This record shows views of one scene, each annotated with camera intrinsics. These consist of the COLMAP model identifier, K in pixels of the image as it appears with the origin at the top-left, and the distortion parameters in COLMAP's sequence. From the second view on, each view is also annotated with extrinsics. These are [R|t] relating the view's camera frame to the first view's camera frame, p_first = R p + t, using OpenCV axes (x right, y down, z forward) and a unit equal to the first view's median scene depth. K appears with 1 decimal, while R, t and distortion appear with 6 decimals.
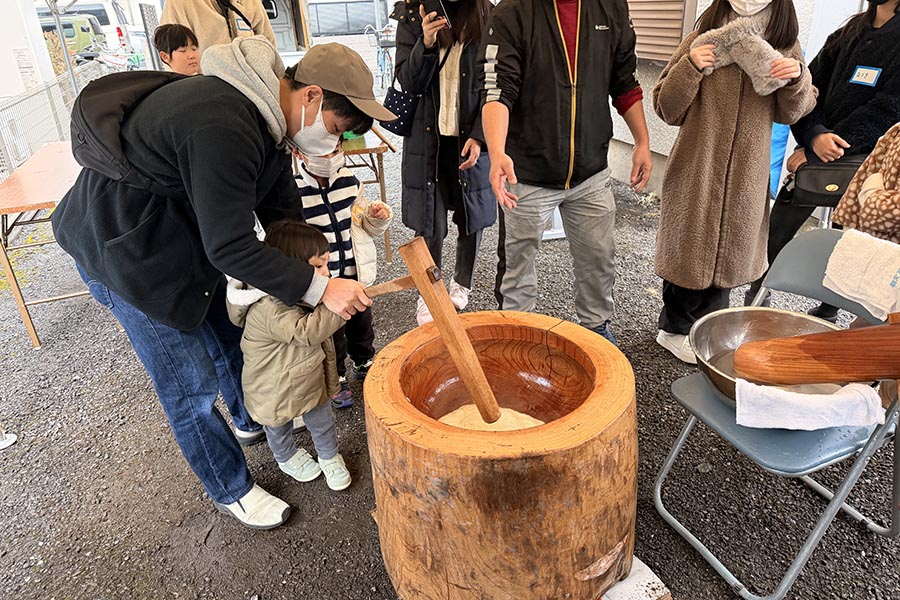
lens RADIAL K [[648.3, 0, 443.4], [0, 648.3, 308.9], [0, 0, 1]] dist [0.024442, -0.035688]
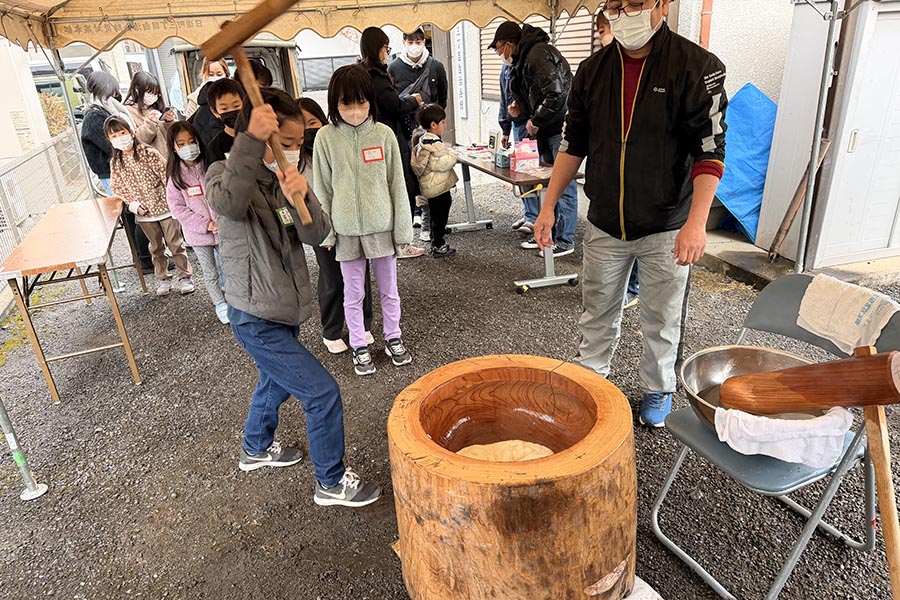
lens RADIAL K [[648.3, 0, 444.6], [0, 648.3, 343.5], [0, 0, 1]] dist [0.024442, -0.035688]
pose [[0.999489, -0.024633, 0.020349, -0.040819], [0.025037, 0.999490, -0.019825, 0.003478], [-0.019850, 0.020325, 0.999596, -0.095699]]
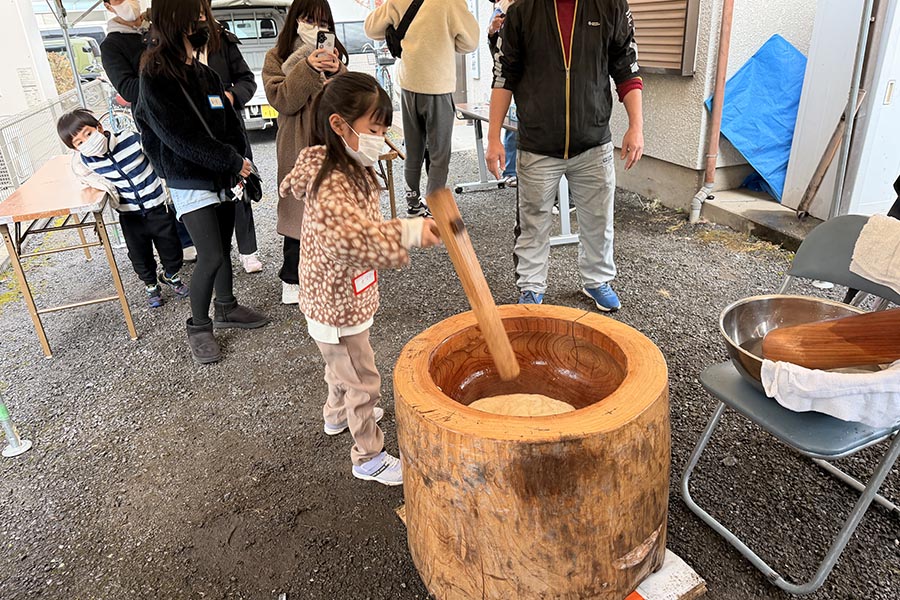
lens RADIAL K [[648.3, 0, 442.7], [0, 648.3, 308.1], [0, 0, 1]] dist [0.024442, -0.035688]
pose [[0.999902, -0.013131, 0.004899, -0.046102], [0.013271, 0.999473, -0.029635, 0.040471], [-0.004507, 0.029697, 0.999549, 0.003204]]
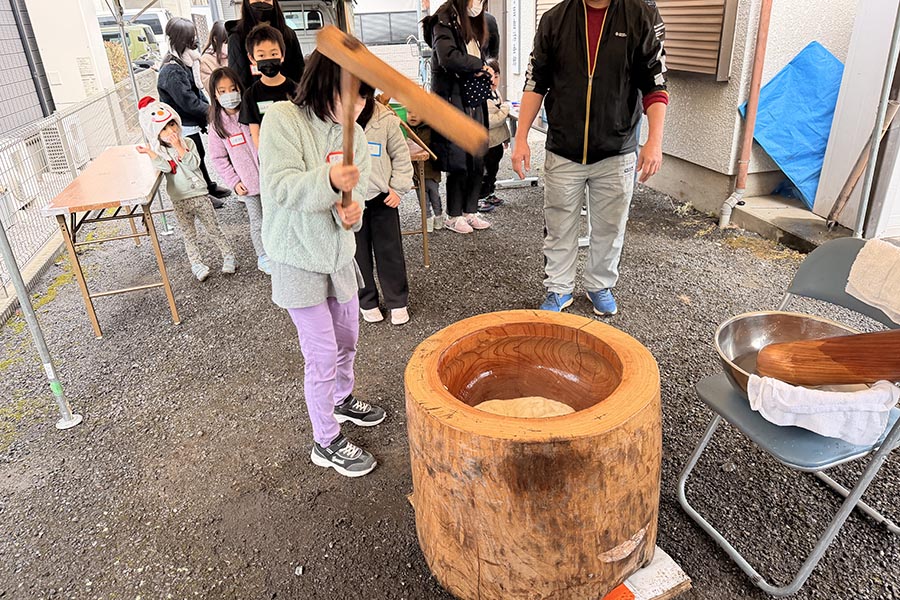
lens RADIAL K [[648.3, 0, 441.9], [0, 648.3, 307.0], [0, 0, 1]] dist [0.024442, -0.035688]
pose [[0.998227, 0.024026, -0.054464, -0.004689], [-0.024776, 0.999607, -0.013146, 0.017240], [0.054127, 0.014472, 0.998429, -0.072340]]
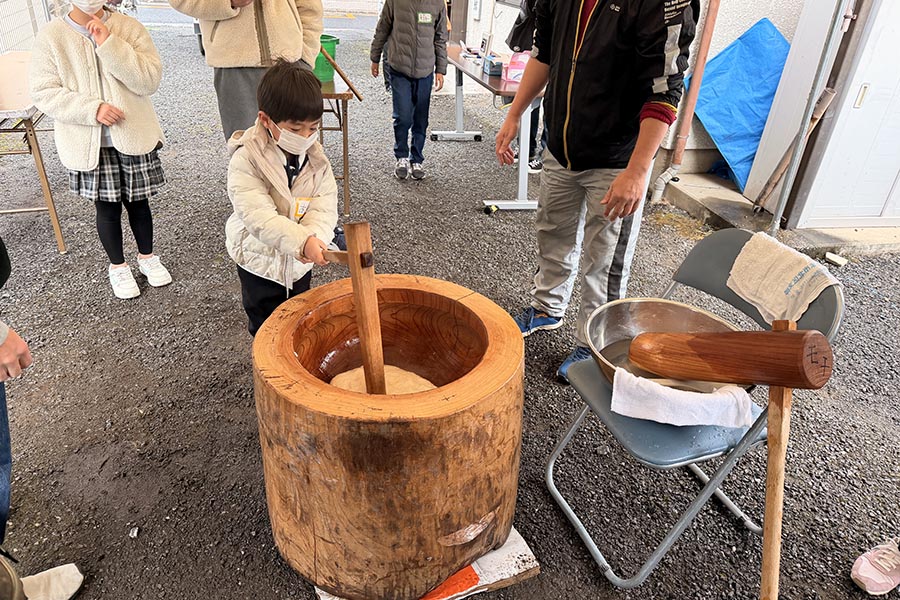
lens RADIAL K [[648.3, 0, 443.0], [0, 648.3, 310.9], [0, 0, 1]] dist [0.024442, -0.035688]
pose [[0.993853, 0.108856, 0.020190, 0.126240], [-0.109961, 0.991766, 0.065635, -0.013609], [-0.012879, -0.067452, 0.997639, 0.003956]]
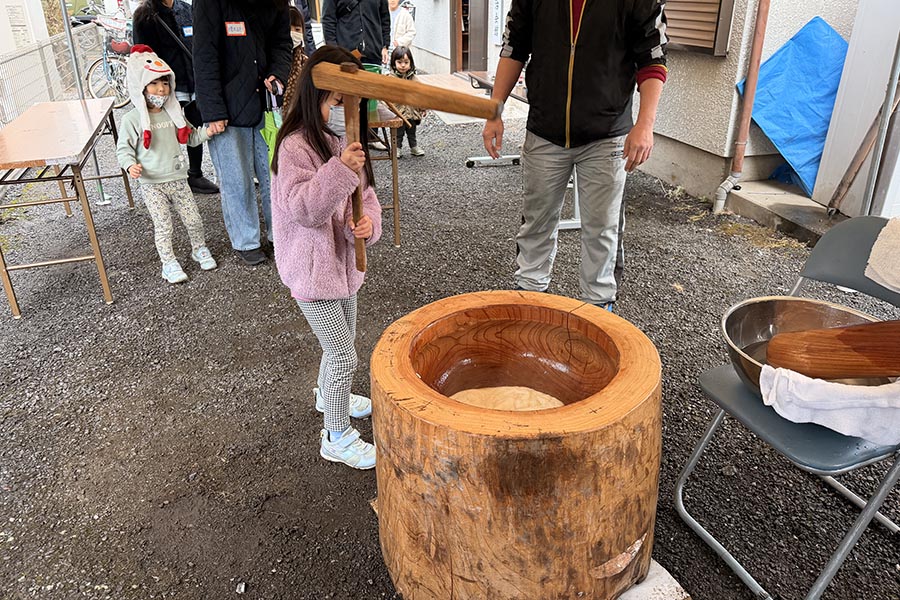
lens RADIAL K [[695.6, 0, 451.8], [0, 695.6, 293.0], [0, 0, 1]] dist [0.026721, -0.039201]
pose [[0.998975, 0.045135, 0.003490, -0.013071], [-0.045041, 0.998709, -0.023484, 0.037383], [-0.004545, 0.023303, 0.999718, -0.003997]]
